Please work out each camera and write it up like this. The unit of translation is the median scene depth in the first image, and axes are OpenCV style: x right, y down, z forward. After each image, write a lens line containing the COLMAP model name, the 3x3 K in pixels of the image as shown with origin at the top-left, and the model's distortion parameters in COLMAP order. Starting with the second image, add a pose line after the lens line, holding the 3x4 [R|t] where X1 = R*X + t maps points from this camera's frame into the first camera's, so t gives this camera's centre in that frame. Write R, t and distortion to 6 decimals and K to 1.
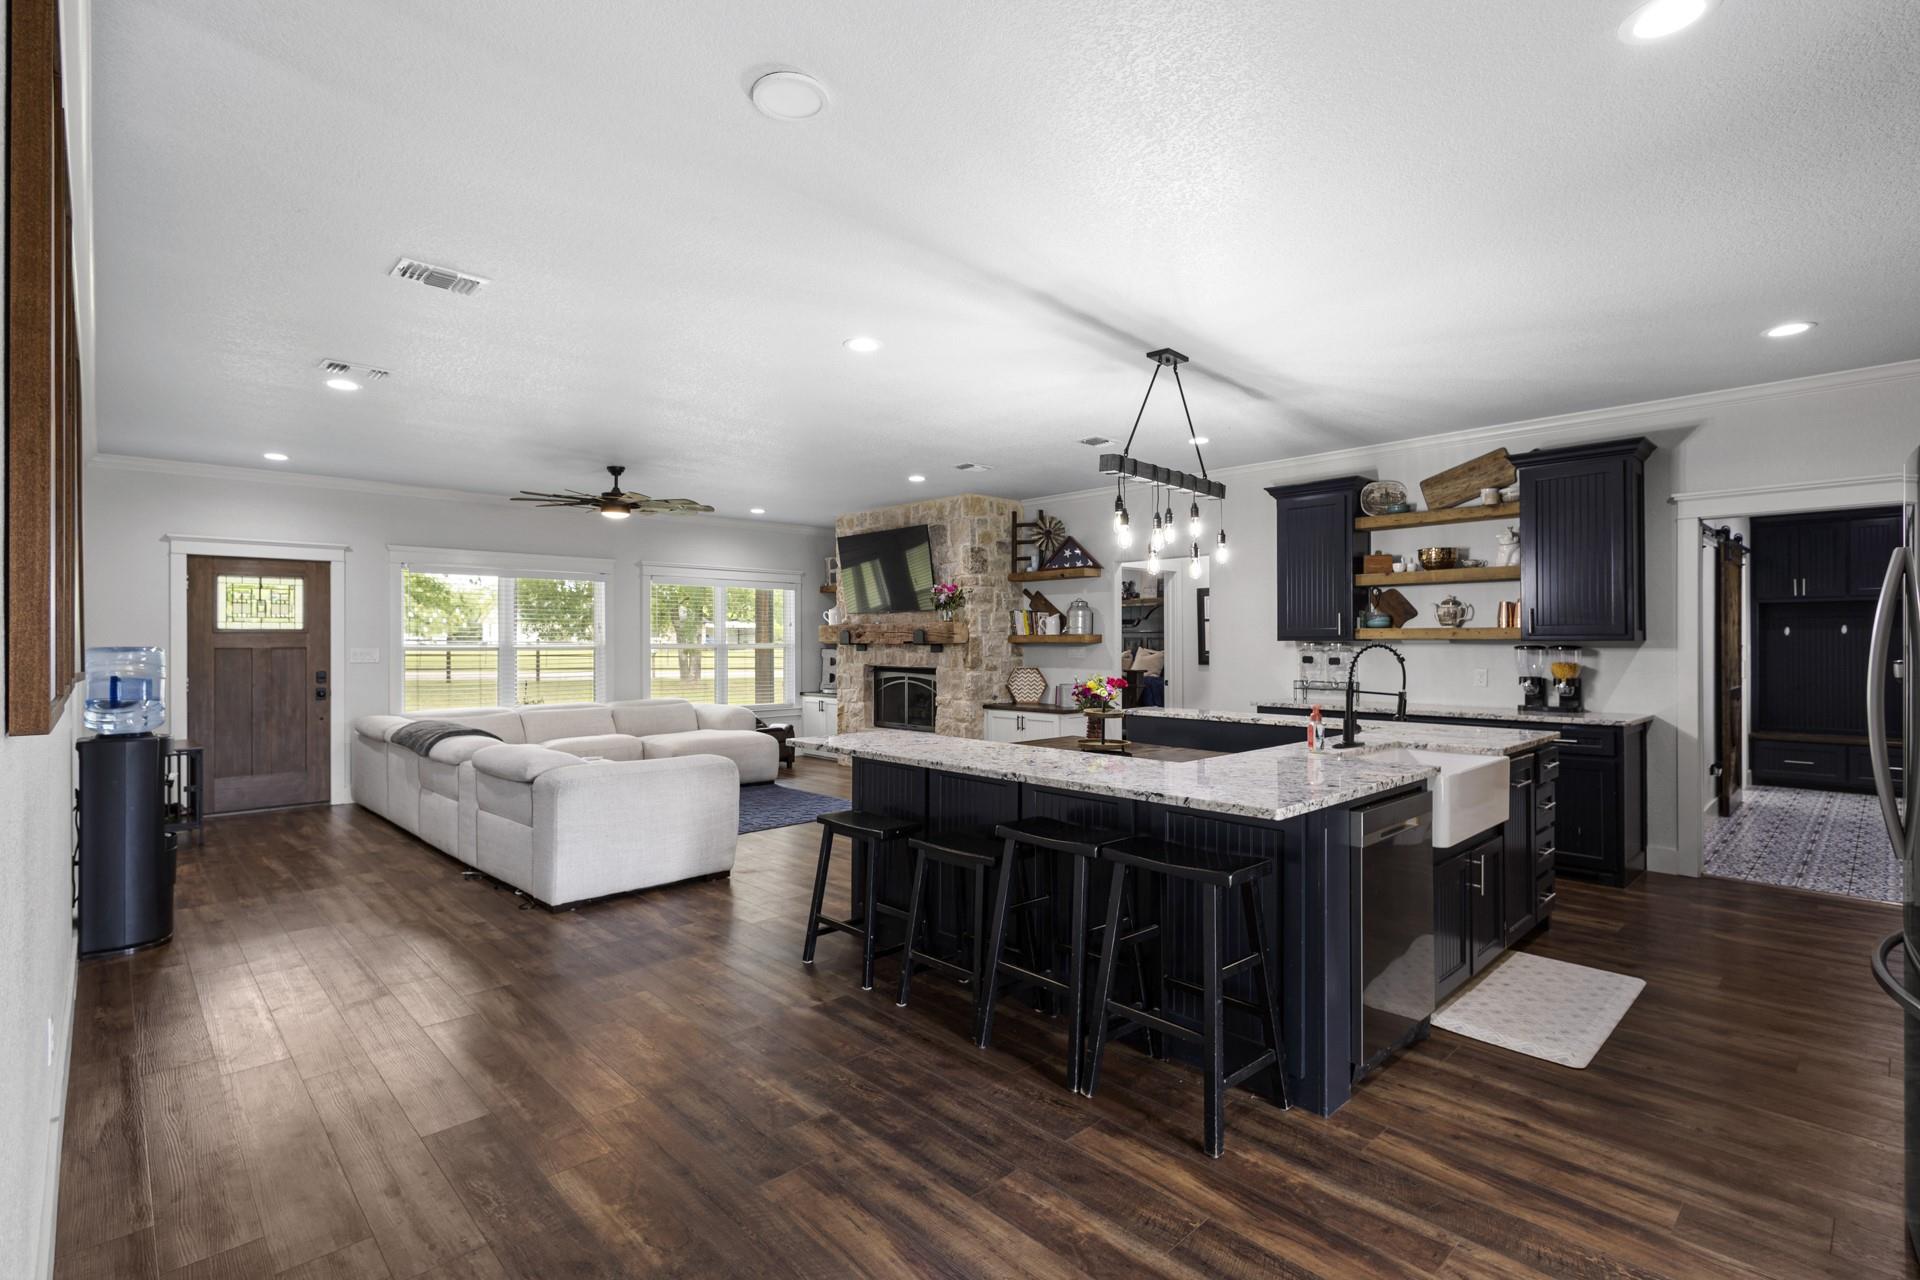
lens RADIAL K [[891.0, 0, 960.0], [0, 891.0, 640.0], [0, 0, 1]] dist [0.000435, -0.000643]
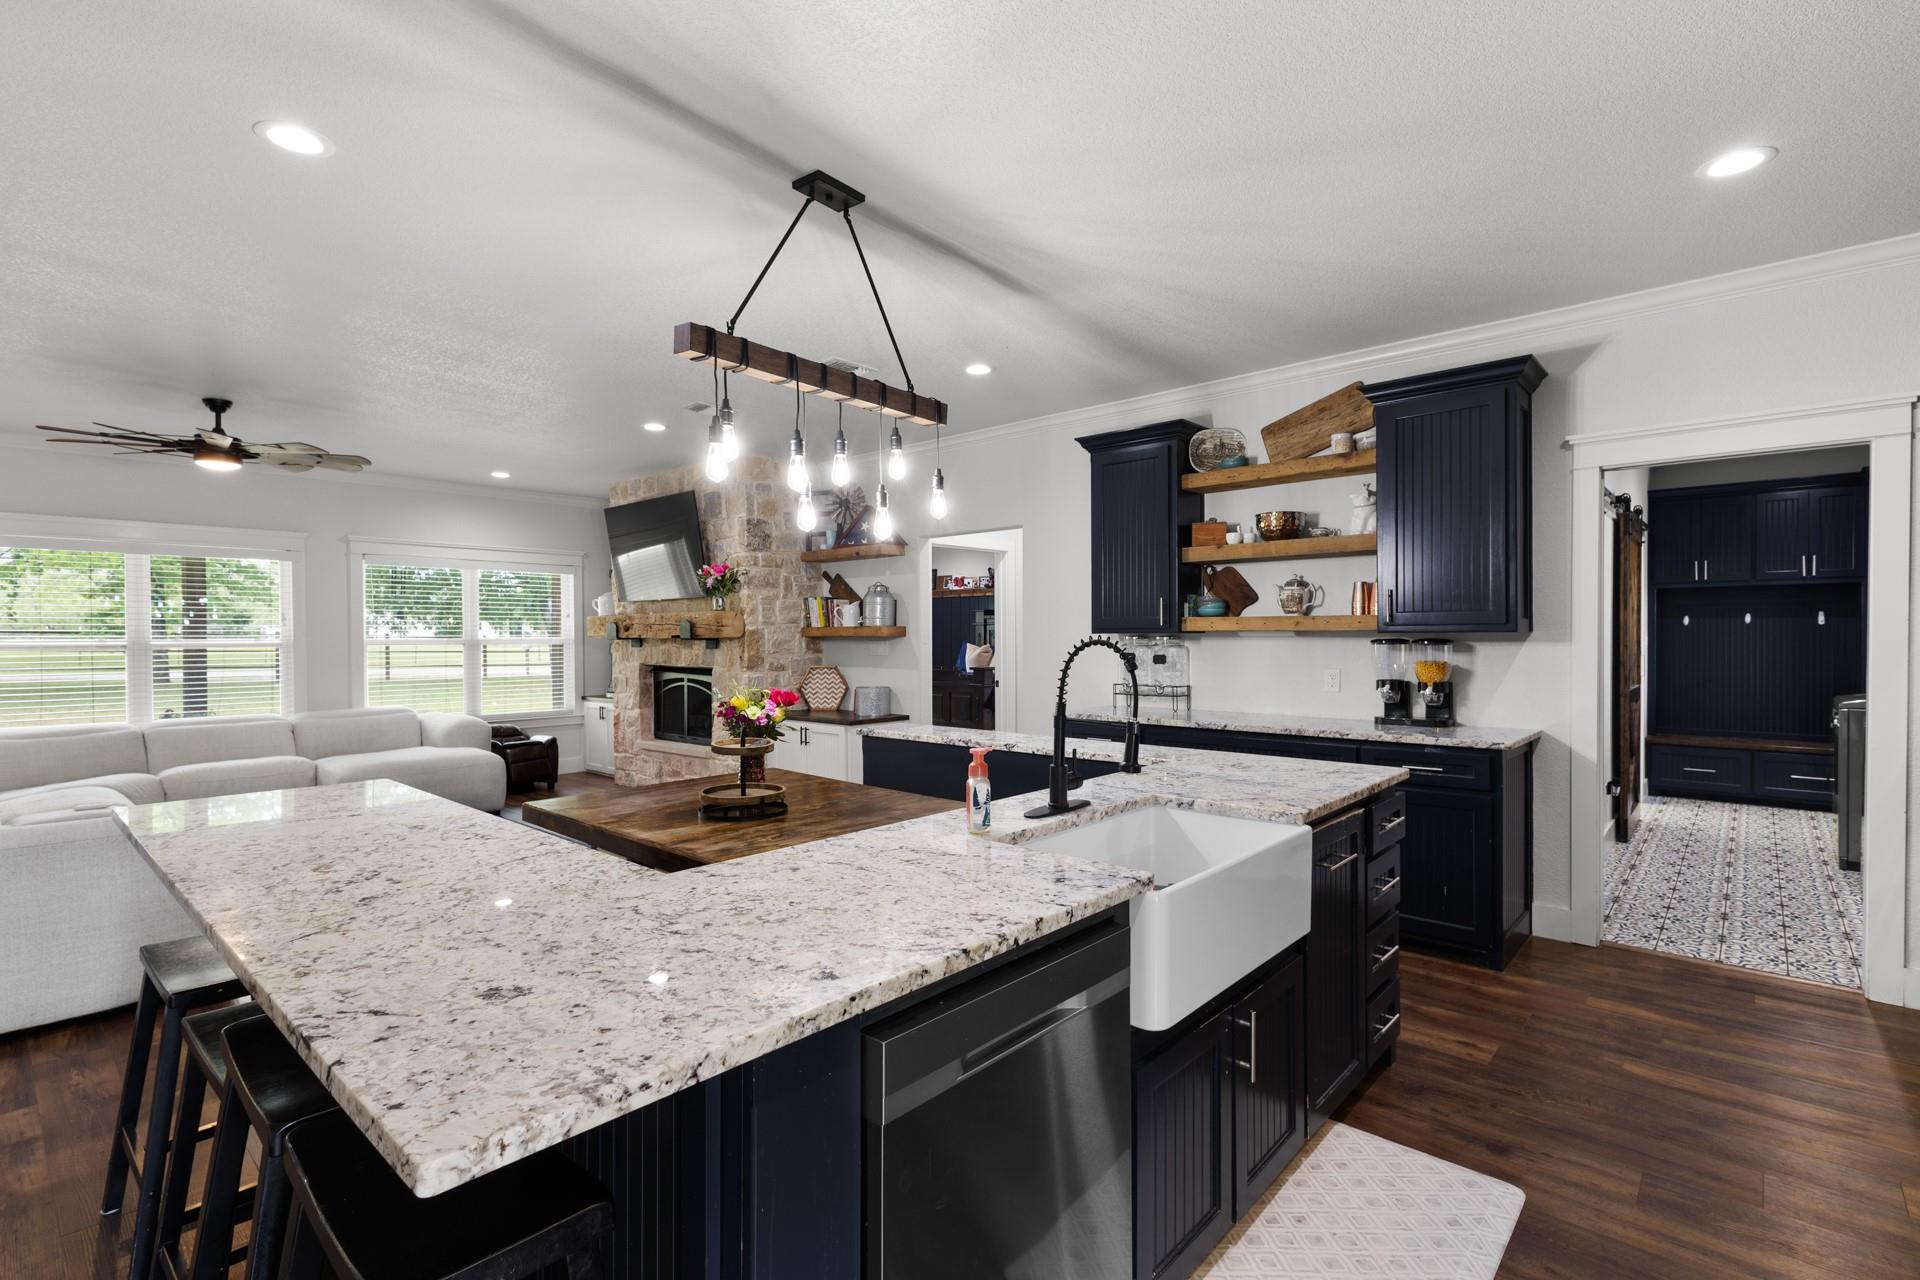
lens RADIAL K [[885.0, 0, 966.9], [0, 885.0, 644.4], [0, 0, 1]] dist [-0.000111, 0.000308]
pose [[0.996563, -0.004129, 0.082735, 0.193382], [0.003049, 0.999908, 0.013182, -0.000076], [-0.082782, -0.012884, 0.996484, 0.245765]]
